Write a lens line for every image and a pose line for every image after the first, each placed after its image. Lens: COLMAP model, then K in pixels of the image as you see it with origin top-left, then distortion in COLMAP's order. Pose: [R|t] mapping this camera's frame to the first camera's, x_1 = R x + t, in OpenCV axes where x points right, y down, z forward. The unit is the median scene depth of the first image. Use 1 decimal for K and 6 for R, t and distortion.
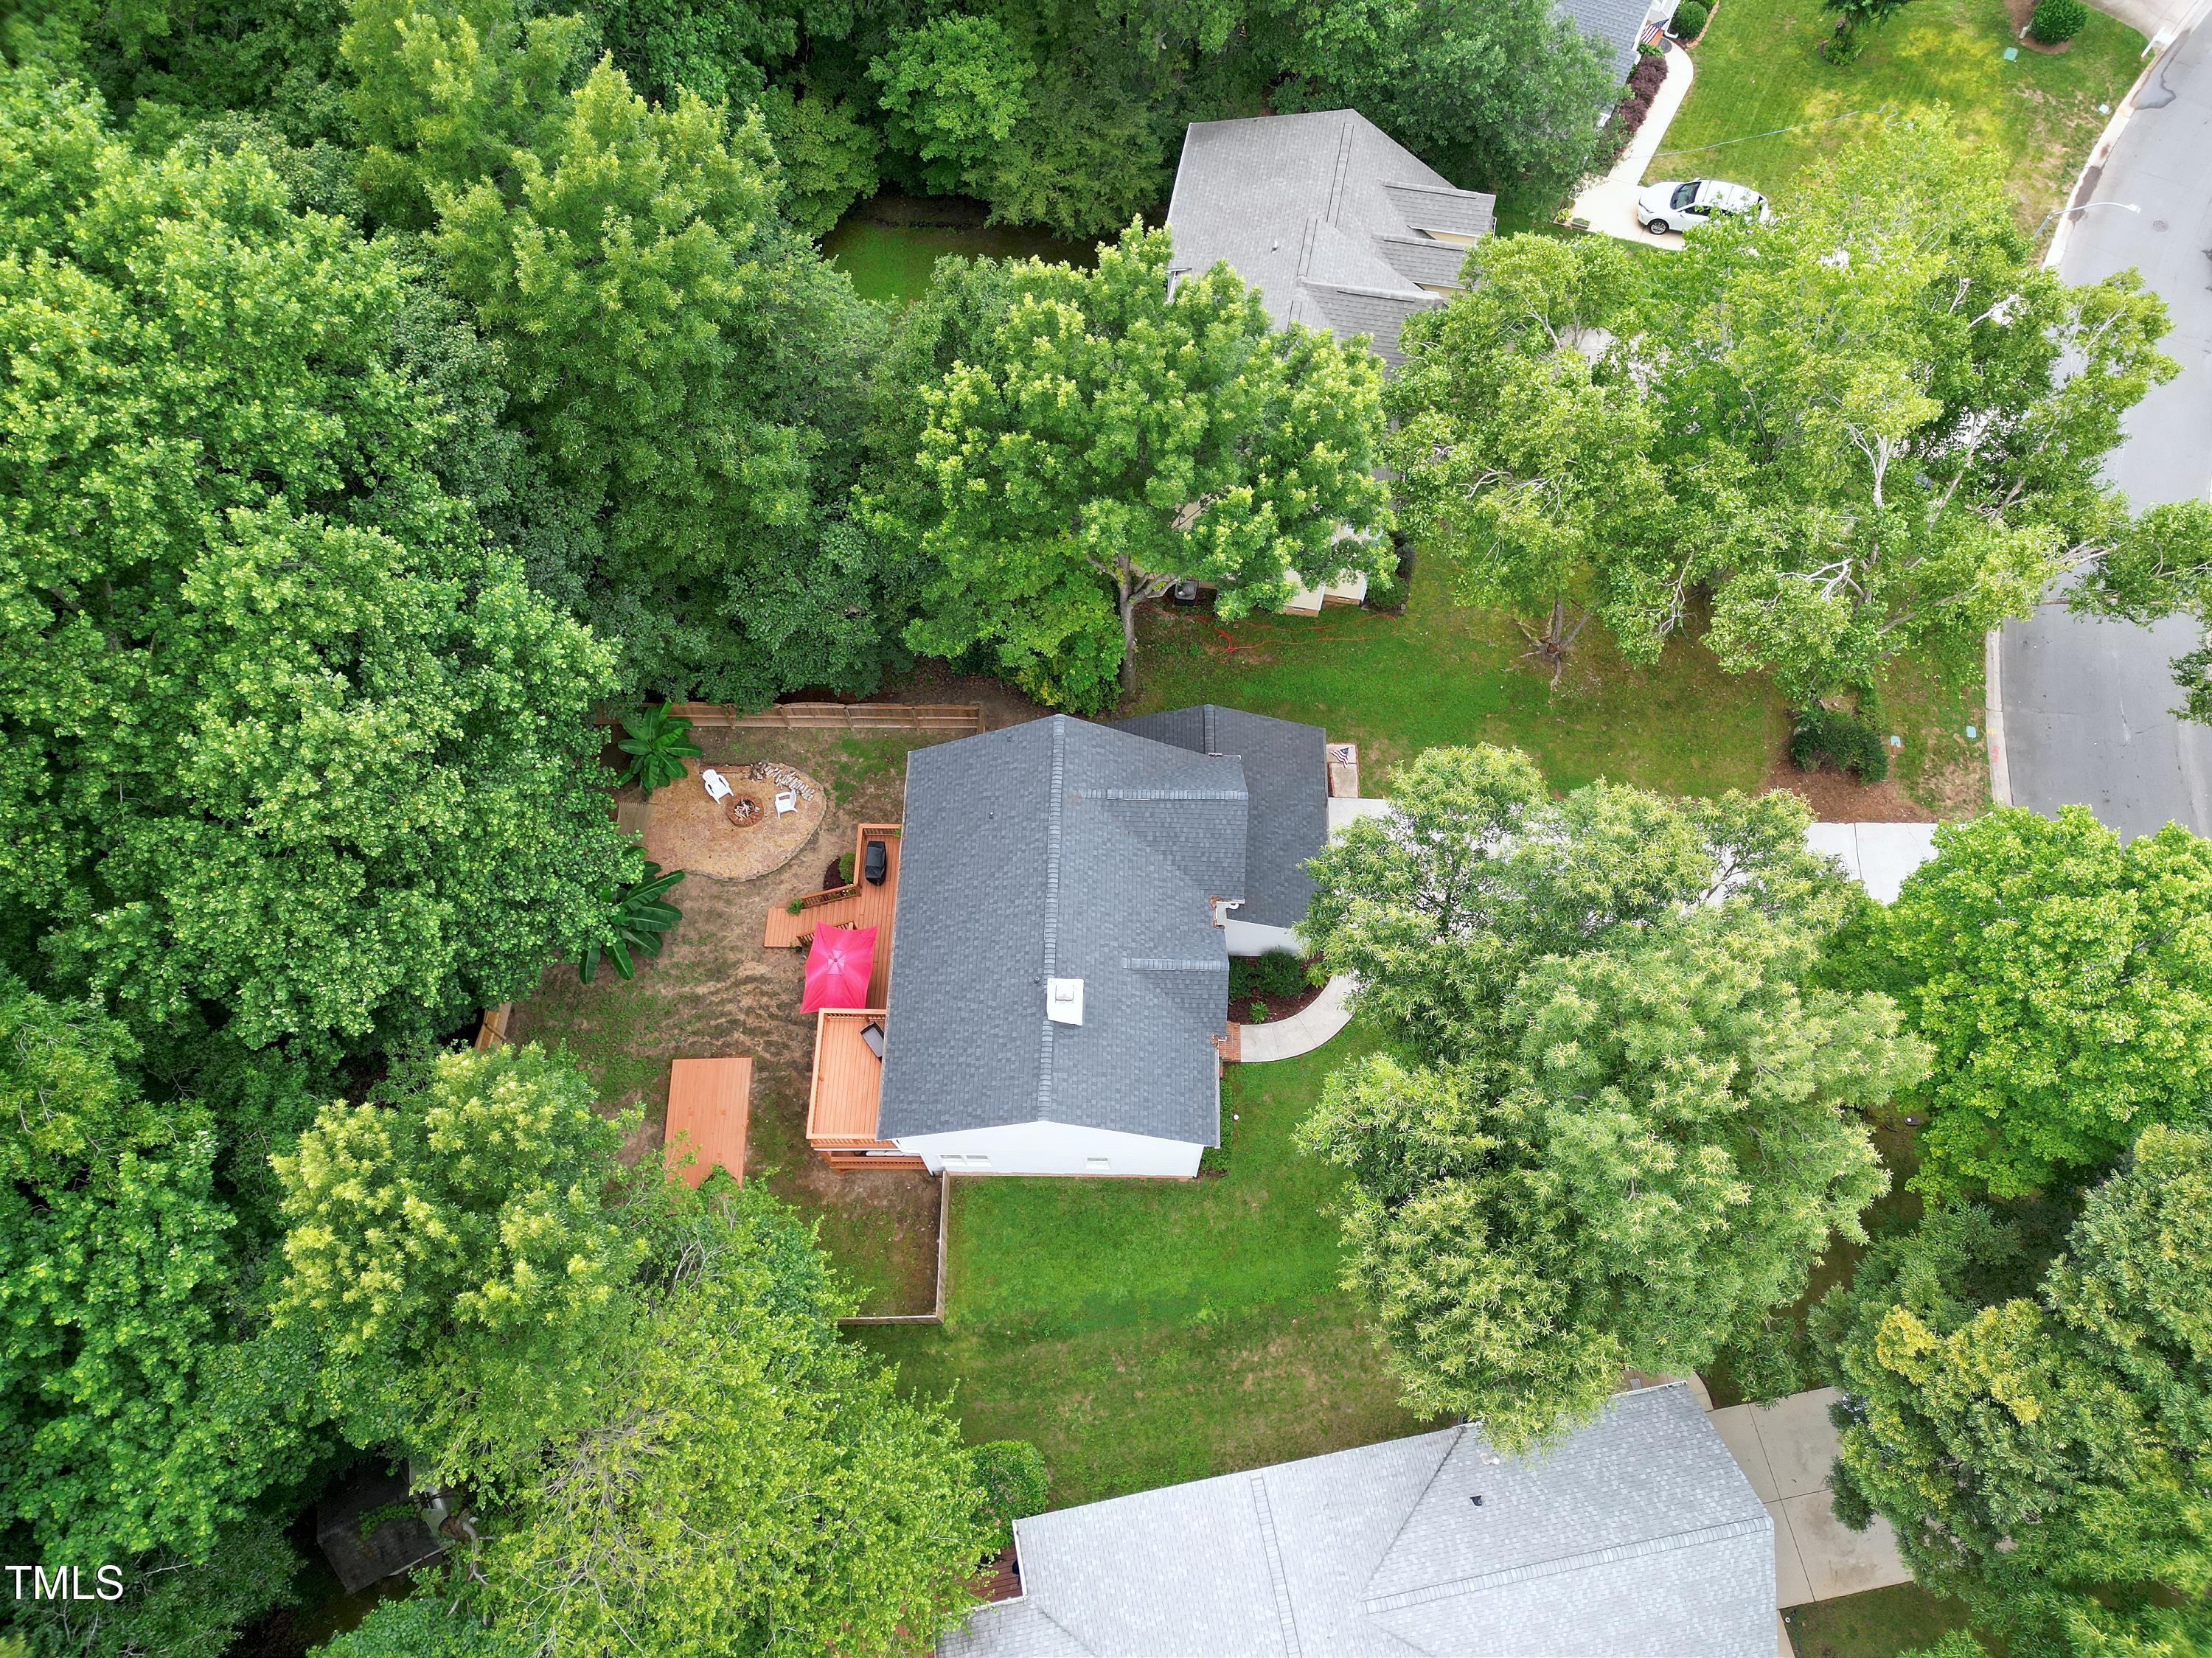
lens RADIAL K [[1529.4, 0, 1107.2], [0, 1529.4, 834.2], [0, 0, 1]] dist [0.089645, -0.098165]
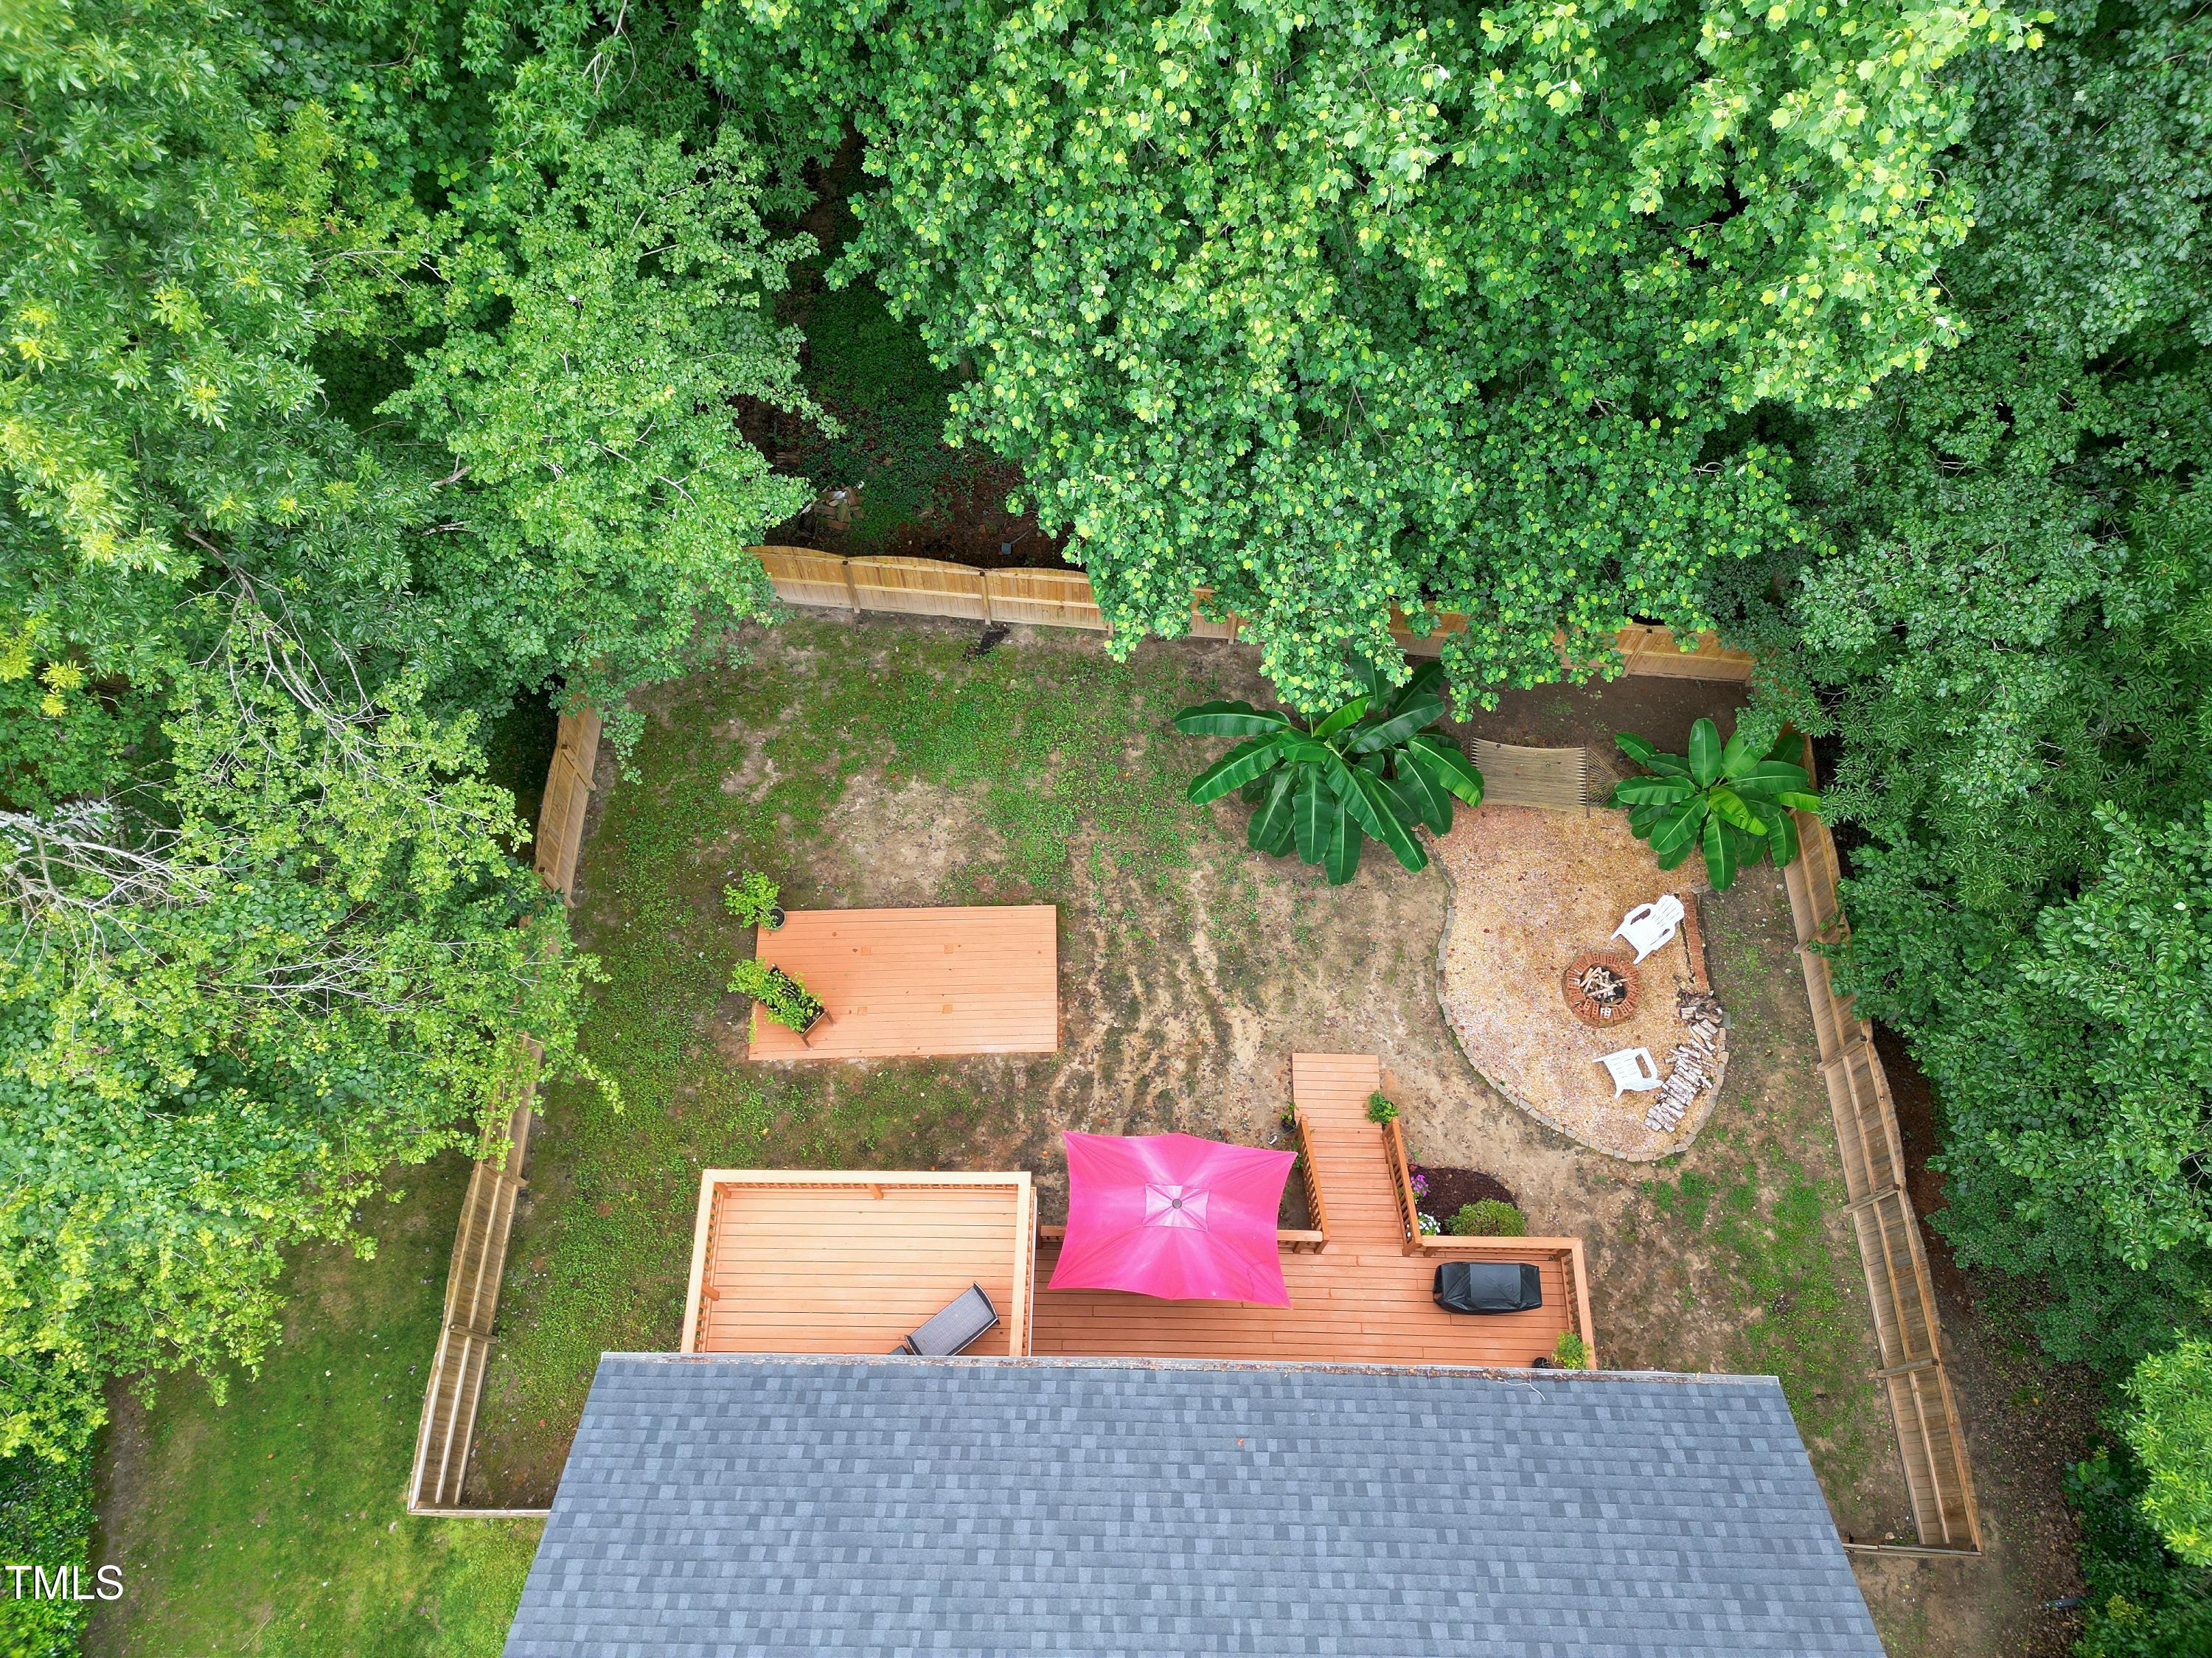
lens RADIAL K [[1543.6, 0, 1105.8], [0, 1543.6, 834.9], [0, 0, 1]] dist [0.051390, -0.030135]
pose [[0.003307, 0.907535, -0.419963, -0.094653], [-0.919946, 0.167401, 0.354507, -0.060141], [0.392030, 0.385171, 0.835437, 0.618057]]
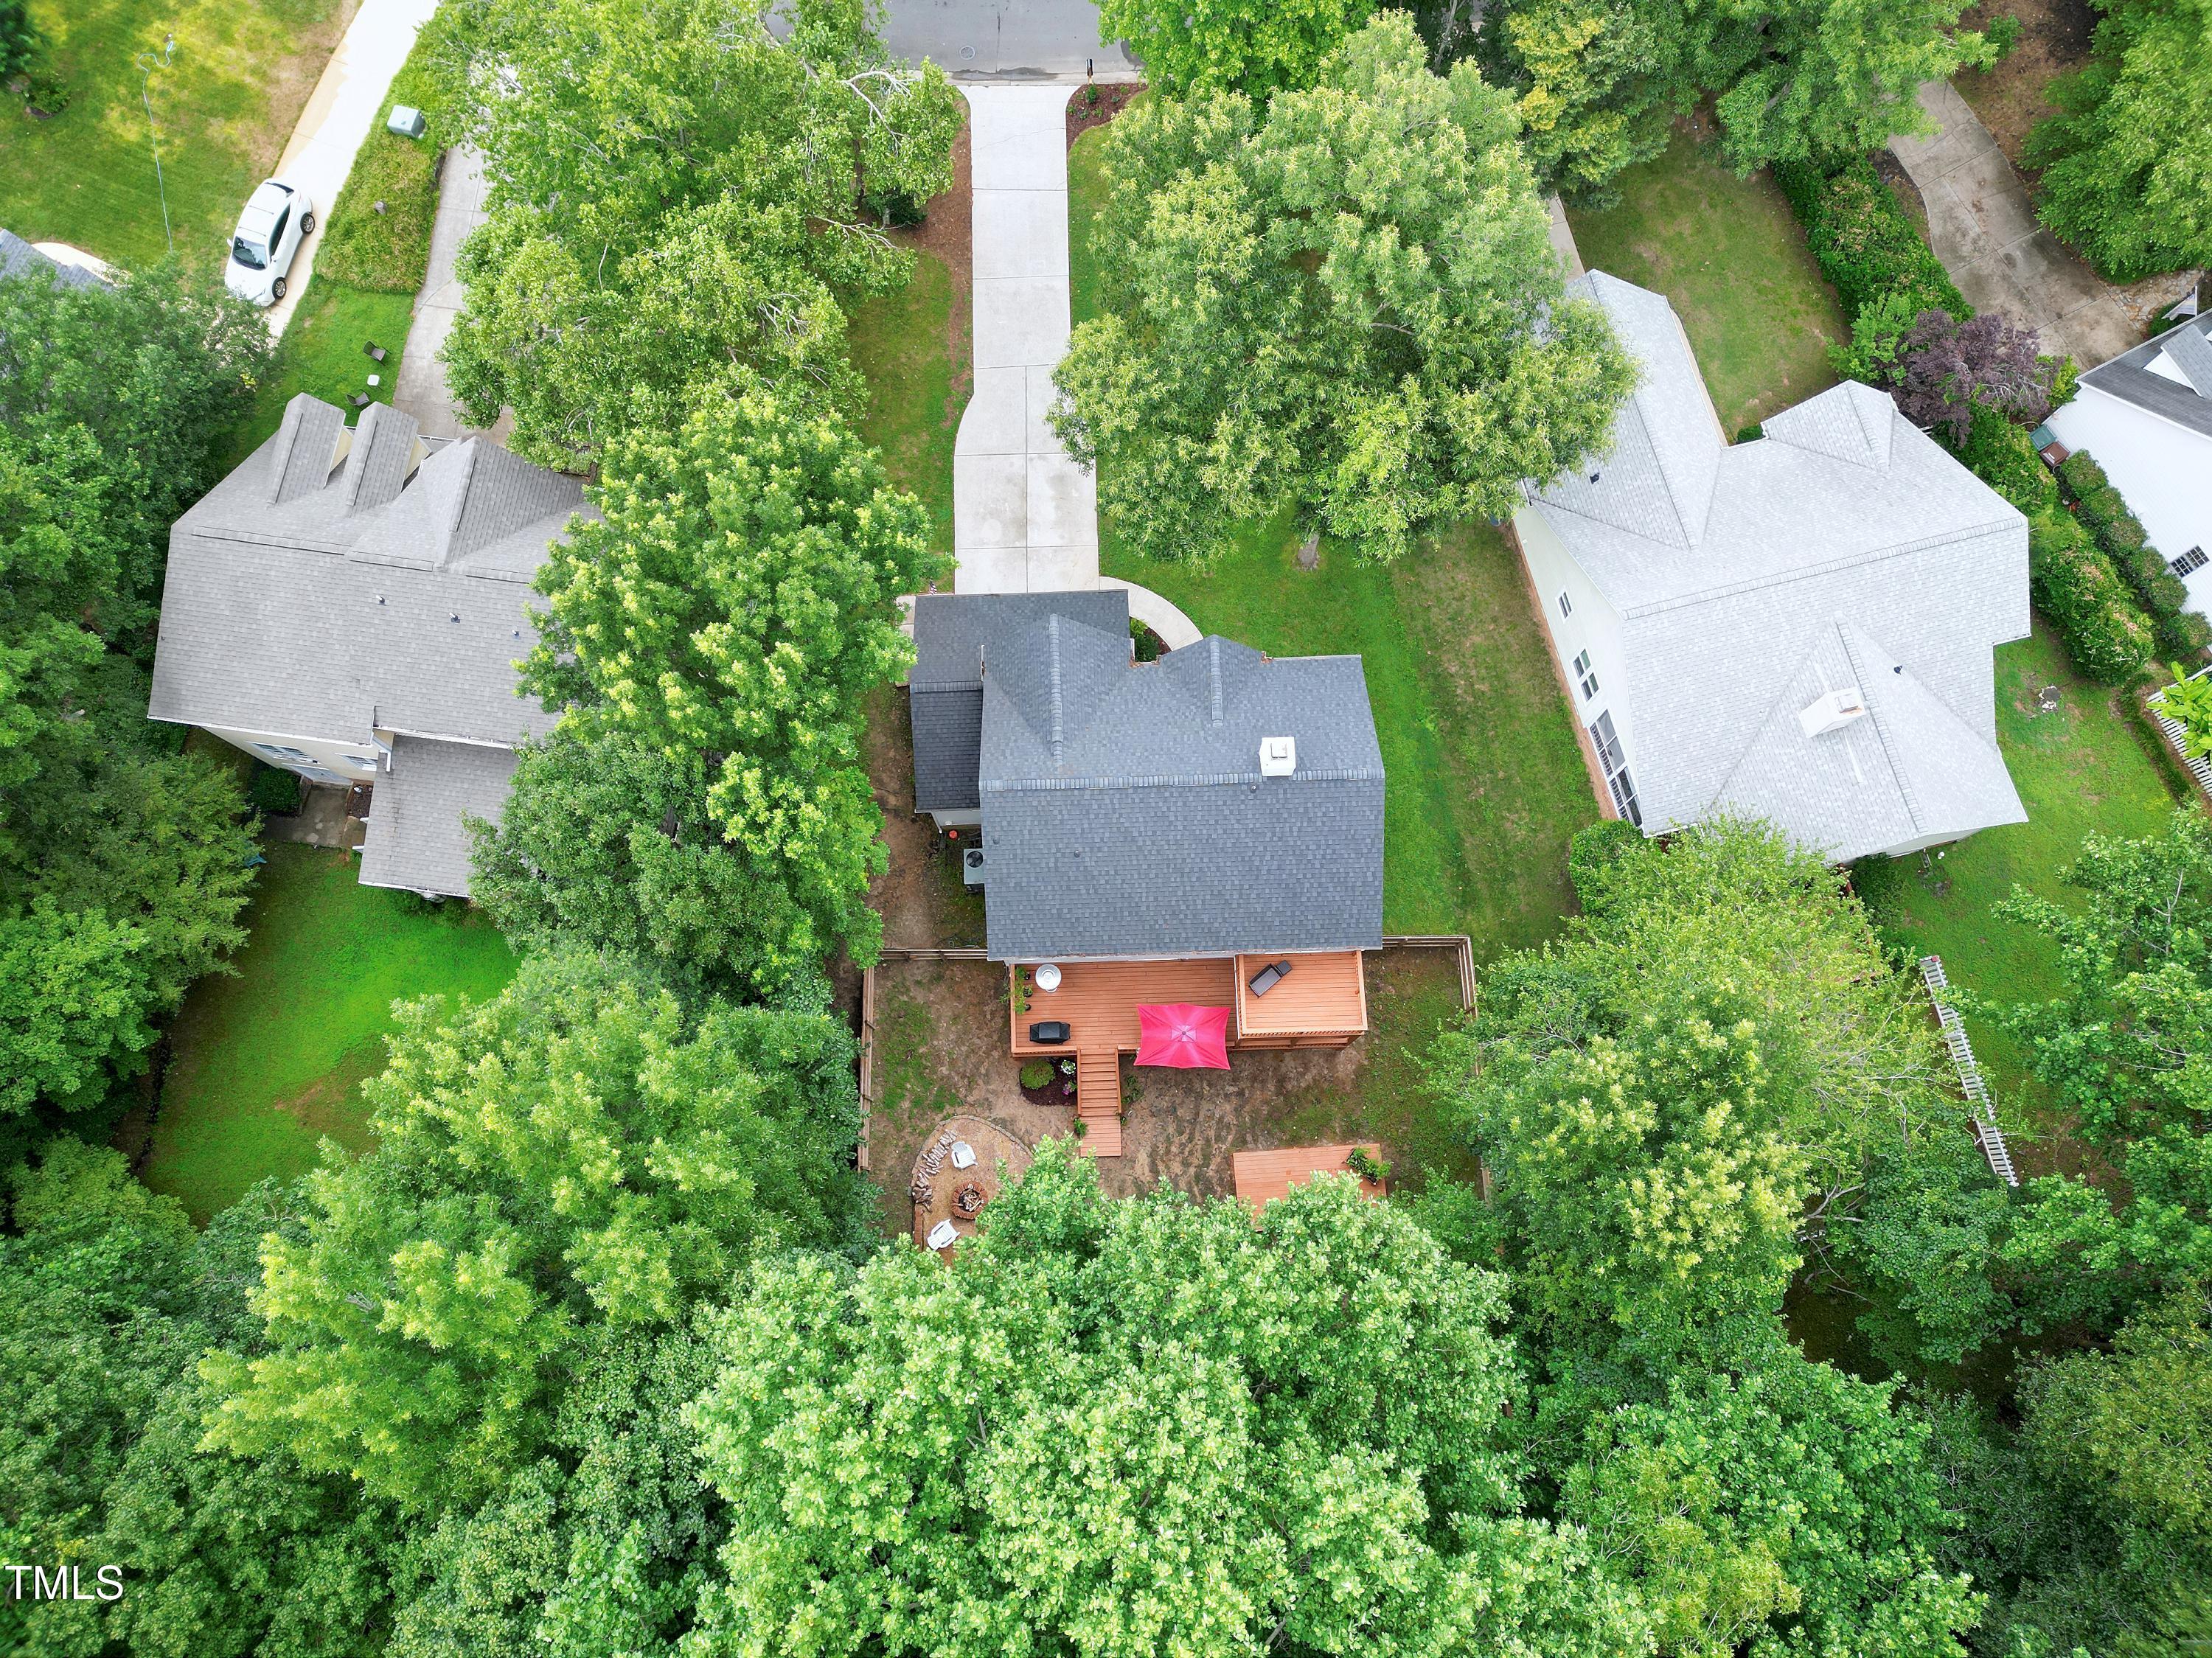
lens RADIAL K [[1529.4, 0, 1107.2], [0, 1529.4, 834.2], [0, 0, 1]] dist [0.089645, -0.098165]
pose [[-0.051147, -0.965034, 0.257085, -0.310435], [0.920493, 0.054302, 0.386969, -0.369972], [-0.387398, 0.256437, 0.885530, 0.079162]]
